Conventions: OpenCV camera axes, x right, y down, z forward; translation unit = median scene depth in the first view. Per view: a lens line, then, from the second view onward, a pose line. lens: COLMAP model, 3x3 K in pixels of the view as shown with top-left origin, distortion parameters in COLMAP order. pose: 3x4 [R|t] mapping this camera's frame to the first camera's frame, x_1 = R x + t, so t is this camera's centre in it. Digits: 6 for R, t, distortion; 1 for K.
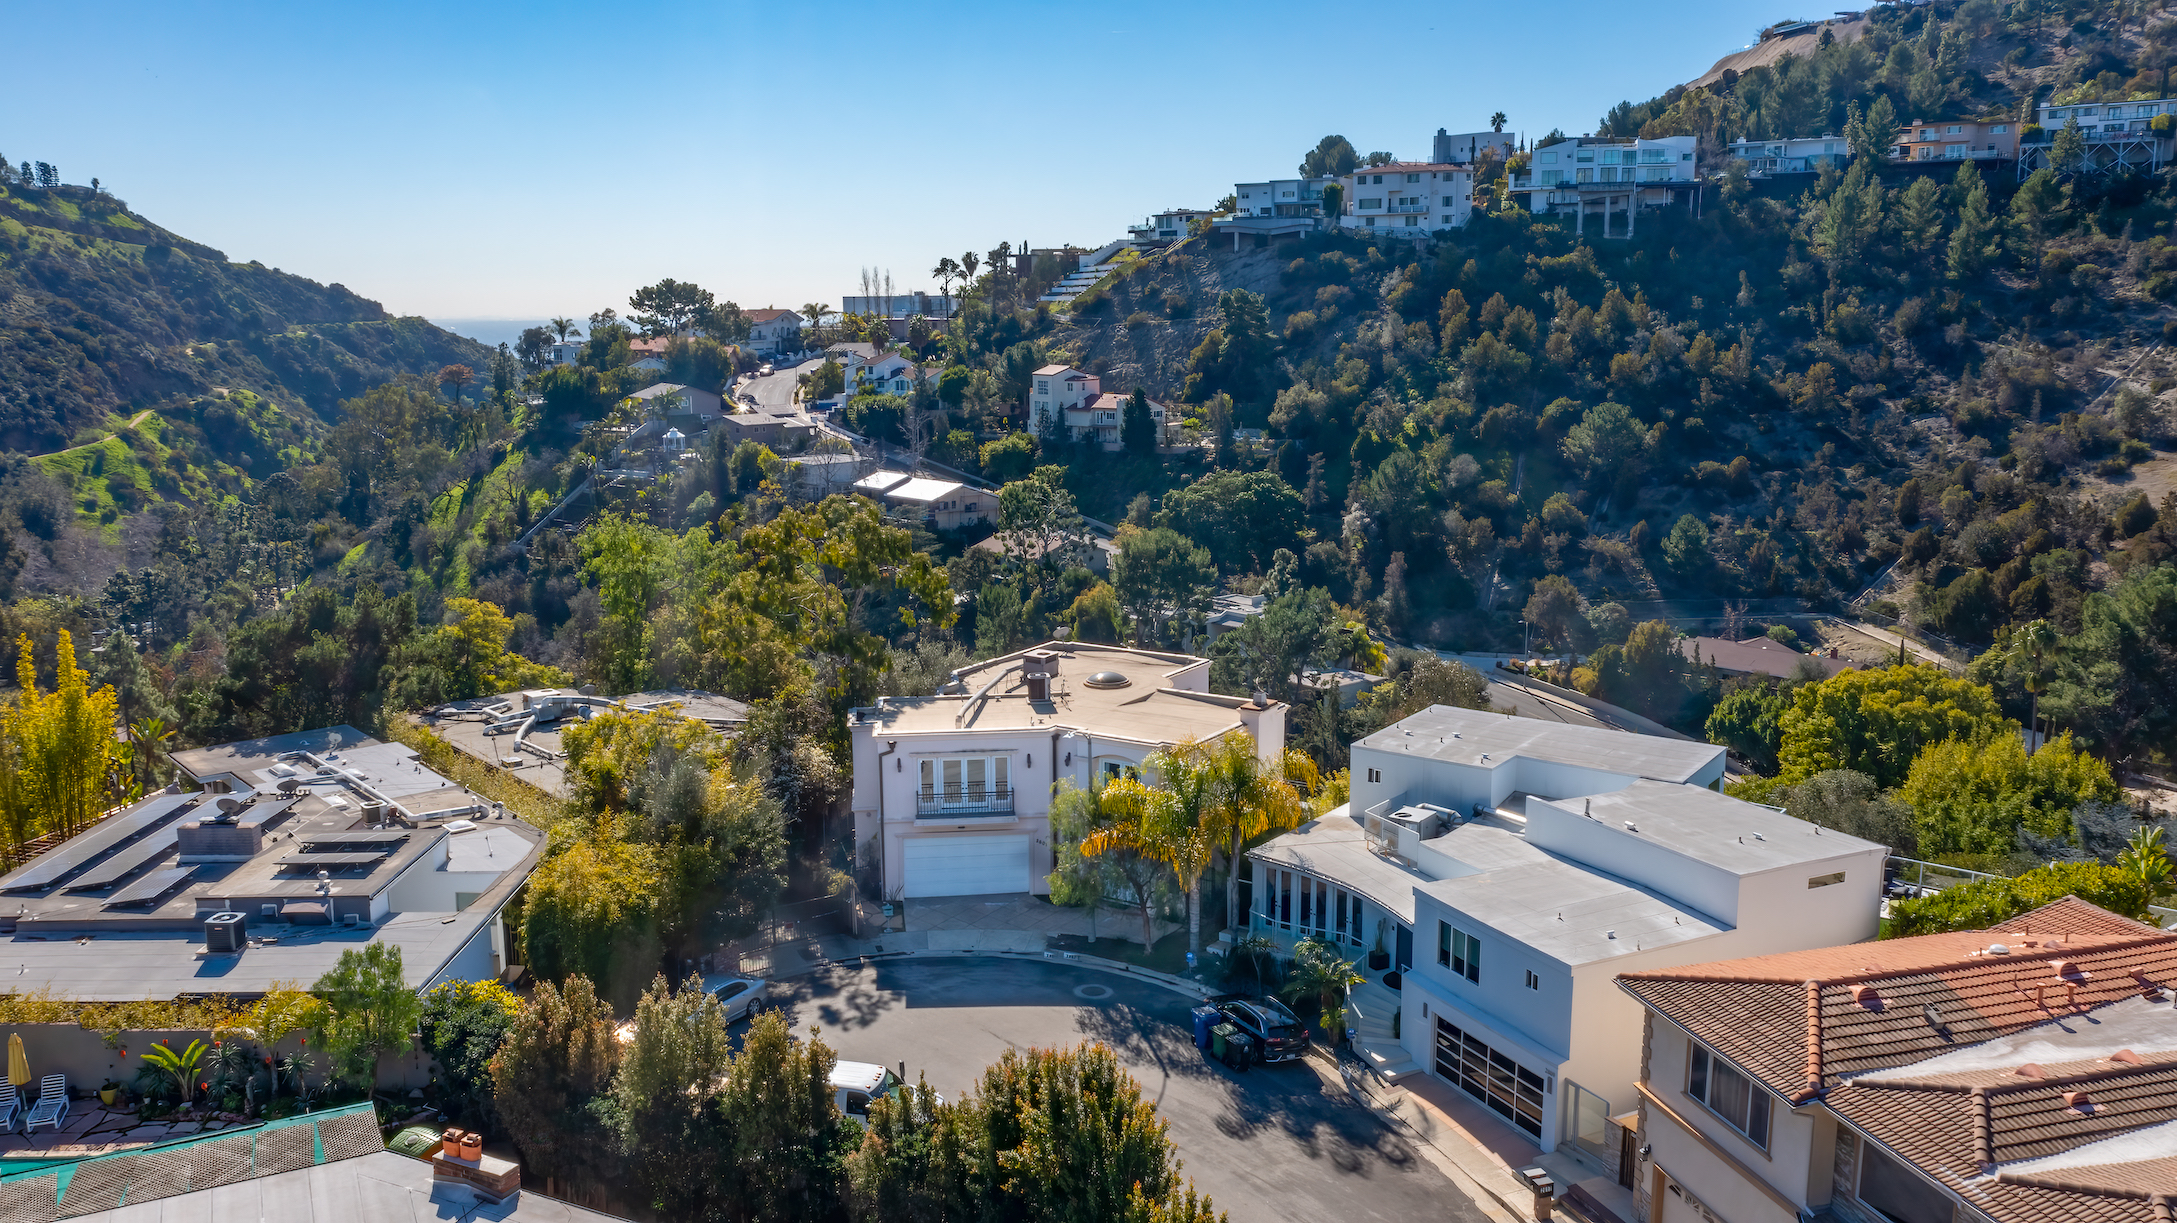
lens RADIAL K [[1737.9, 0, 1086.4], [0, 1737.9, 562.9], [0, 0, 1]] dist [0.022722, 0.013949]
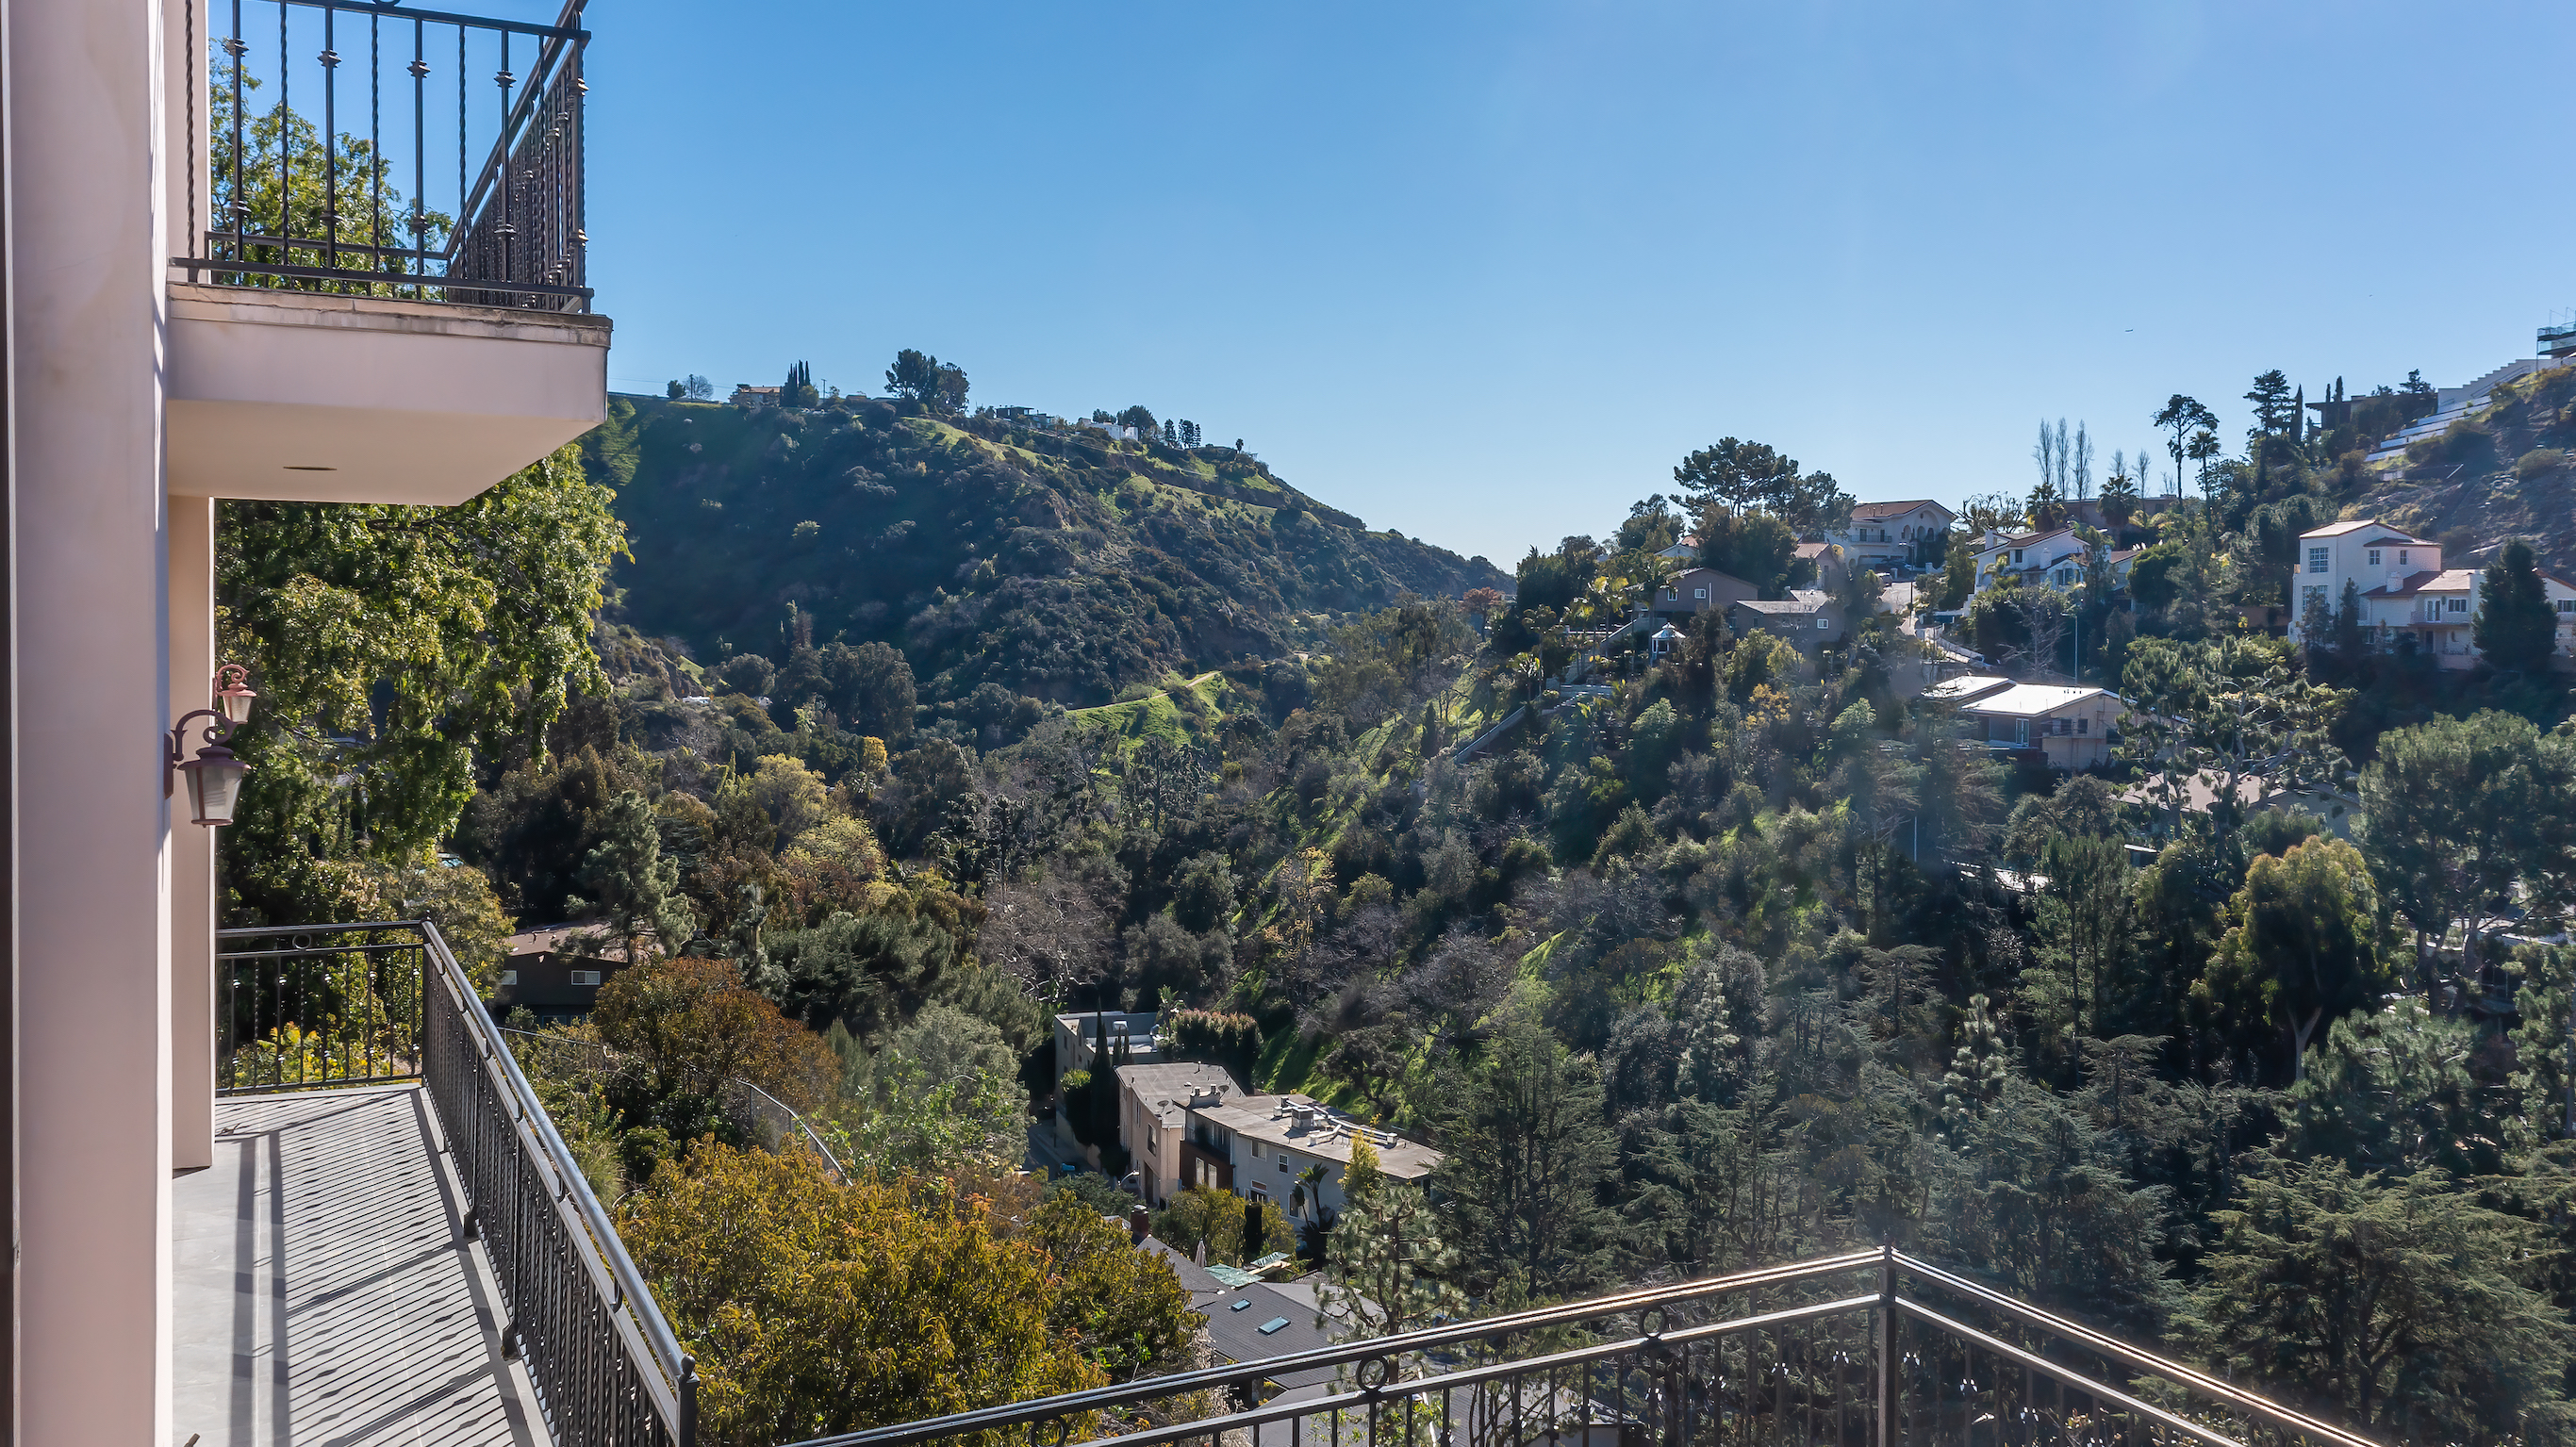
lens RADIAL K [[2056.1, 0, 1285.6], [0, 2056.1, 666.0], [0, 0, 1]] dist [0.022722, 0.013949]
pose [[0.853985, 0.019979, -0.519914, 0.022179], [-0.090533, 0.989725, -0.110671, 0.020520], [0.512360, 0.141581, 0.847019, 0.170066]]
